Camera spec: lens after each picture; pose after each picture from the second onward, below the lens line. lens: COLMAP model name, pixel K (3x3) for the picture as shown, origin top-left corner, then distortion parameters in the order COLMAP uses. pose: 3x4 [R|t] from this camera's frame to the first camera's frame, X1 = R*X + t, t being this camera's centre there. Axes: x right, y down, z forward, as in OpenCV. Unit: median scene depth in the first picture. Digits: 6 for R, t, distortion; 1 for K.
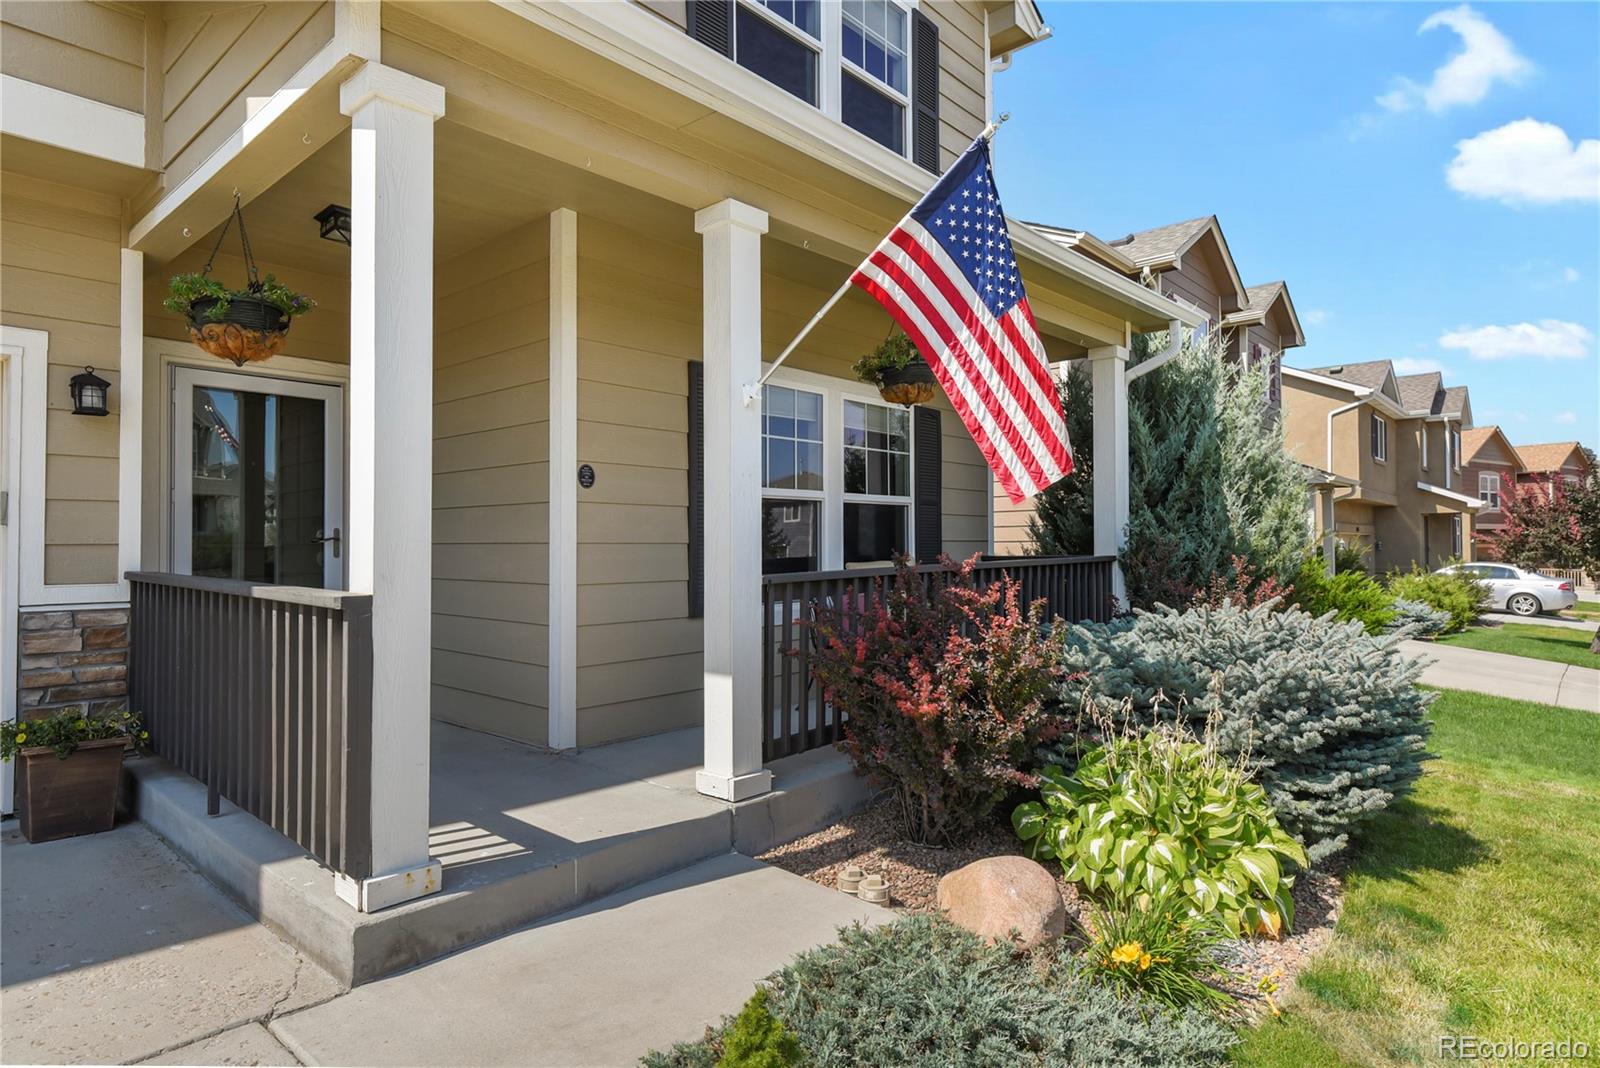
lens RADIAL K [[895.8, 0, 817.5], [0, 895.8, 535.8], [0, 0, 1]] dist [0.001130, 0.000362]
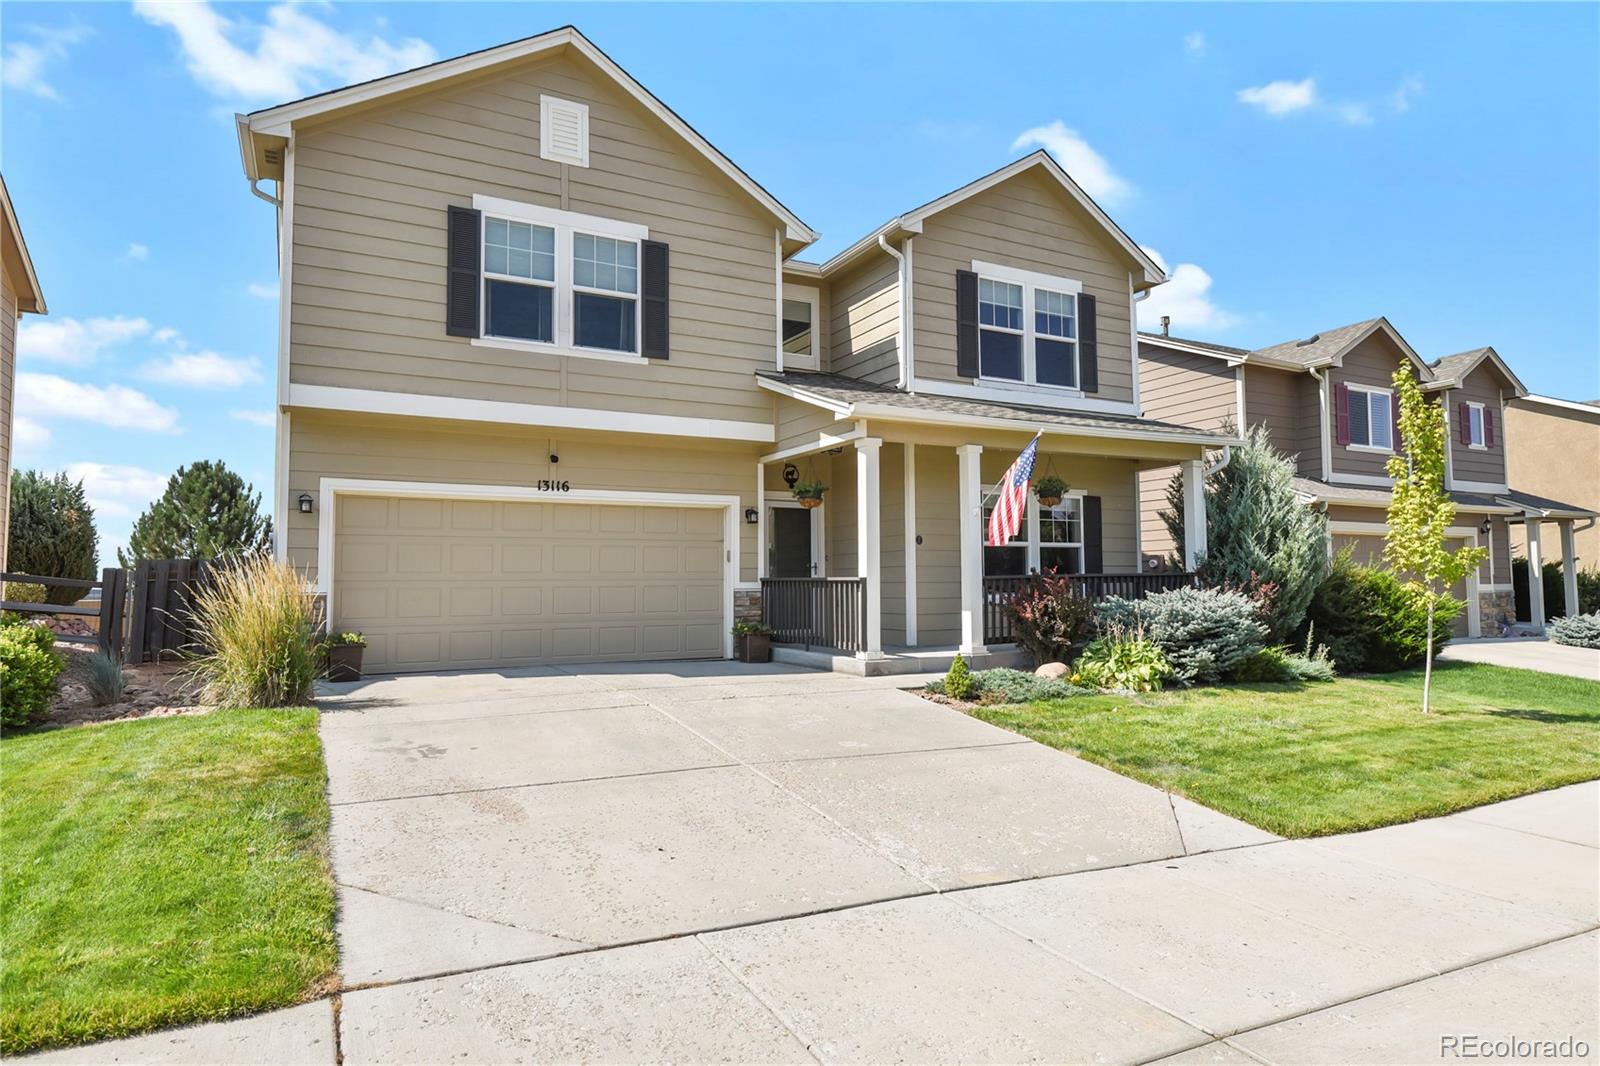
lens RADIAL K [[895.8, 0, 817.5], [0, 895.8, 534.8], [0, 0, 1]] dist [0.001130, 0.000362]
pose [[0.937596, -0.024495, -0.346864, 0.402824], [0.008508, 0.998833, -0.047539, 0.042416], [0.347623, 0.041621, 0.936710, -1.686348]]
